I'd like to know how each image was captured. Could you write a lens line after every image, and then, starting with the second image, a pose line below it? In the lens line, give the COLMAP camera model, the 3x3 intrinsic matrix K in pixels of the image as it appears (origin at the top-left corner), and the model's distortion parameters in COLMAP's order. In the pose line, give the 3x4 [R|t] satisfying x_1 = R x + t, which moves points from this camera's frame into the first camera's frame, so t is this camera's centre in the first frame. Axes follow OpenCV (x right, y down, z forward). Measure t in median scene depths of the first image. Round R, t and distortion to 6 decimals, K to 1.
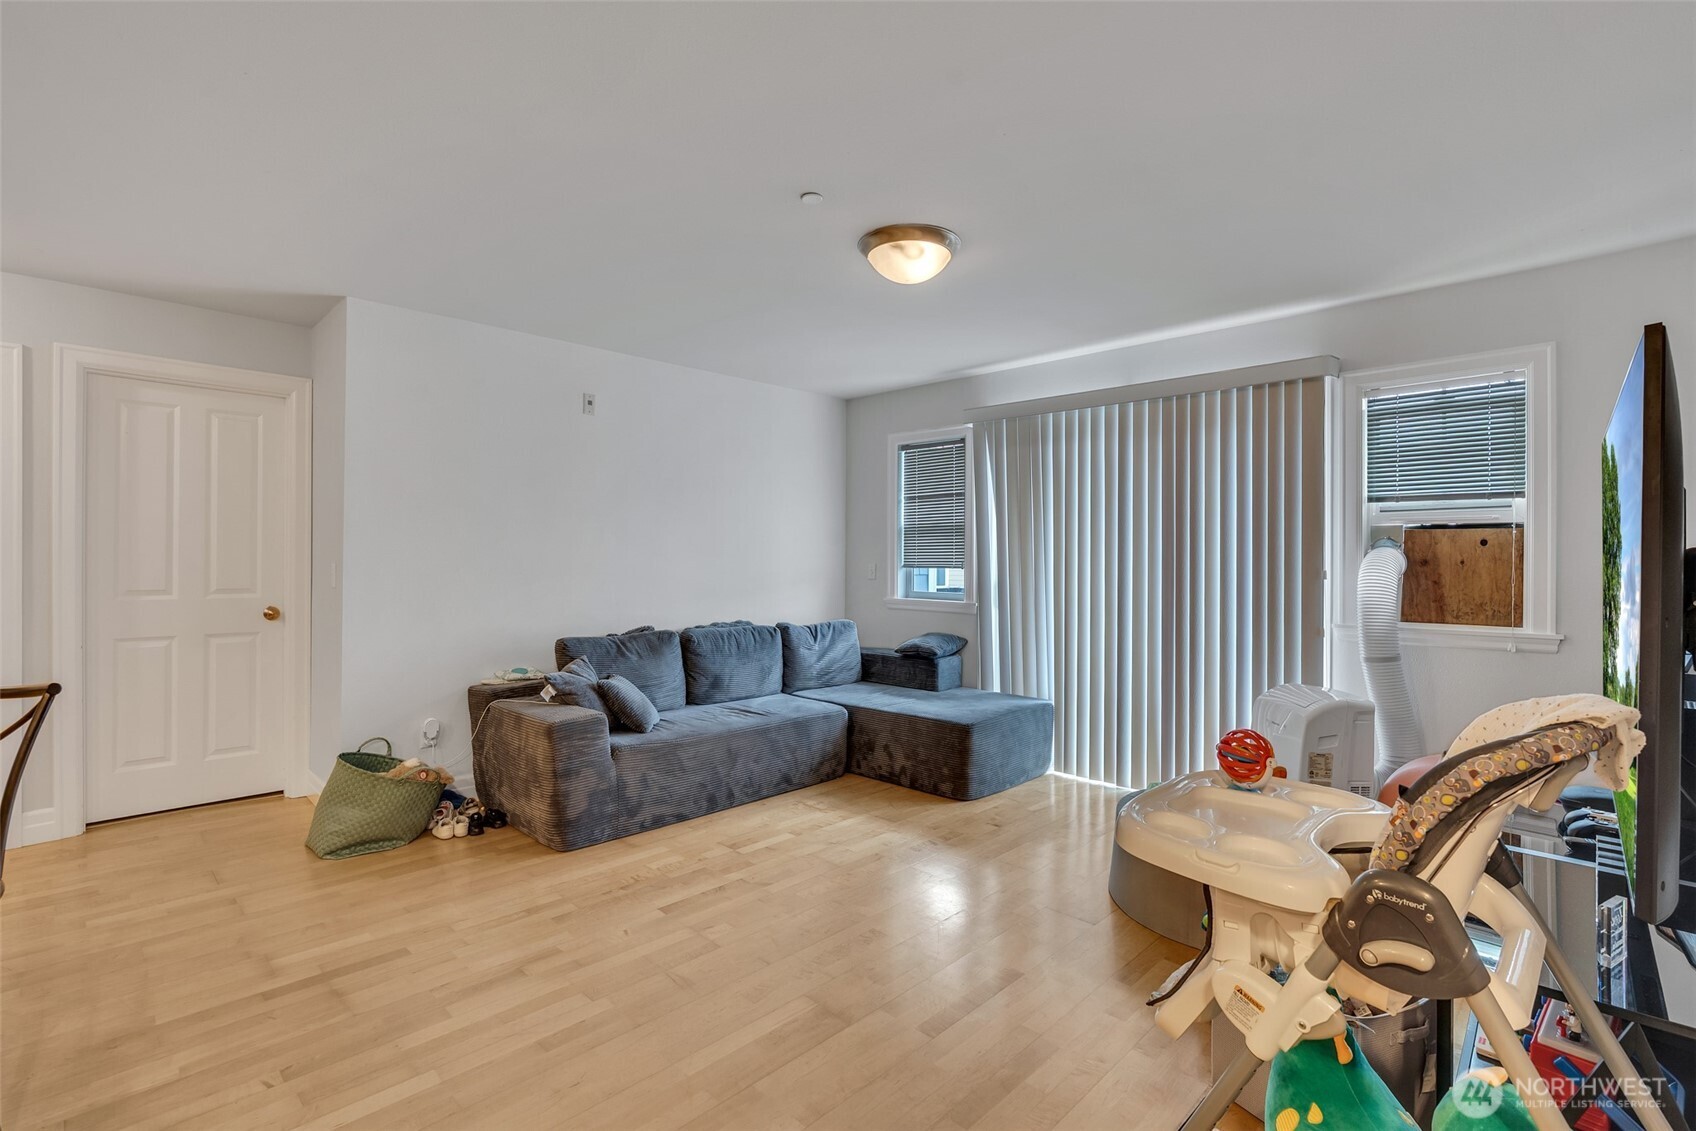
lens RADIAL K [[788.7, 0, 853.6], [0, 788.7, 556.4], [0, 0, 1]] dist [-0.004057, -0.000770]
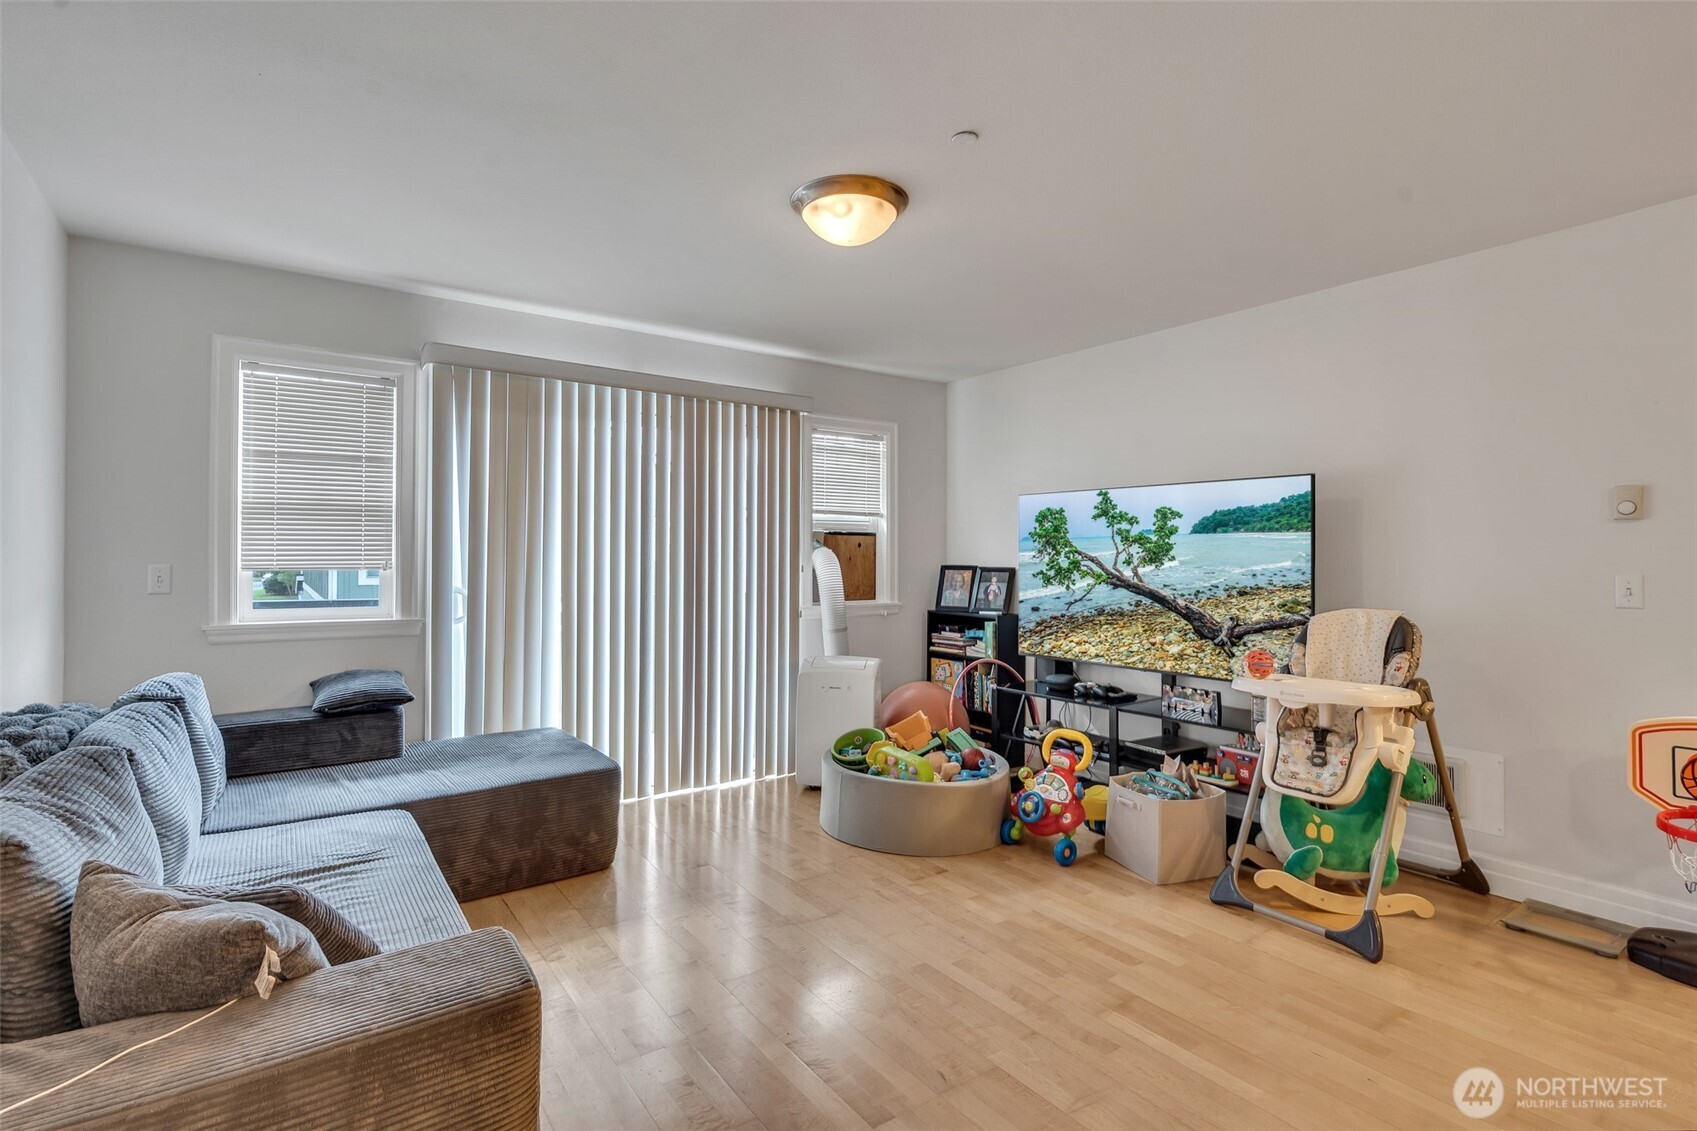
lens RADIAL K [[800.2, 0, 844.5], [0, 800.2, 553.5], [0, 0, 1]] dist [-0.017654, -0.000516]
pose [[0.178382, 0.005837, 0.983944, -0.700889], [0.000236, 0.999982, -0.005975, 0.008080], [-0.983961, 0.001298, 0.178377, 0.748680]]
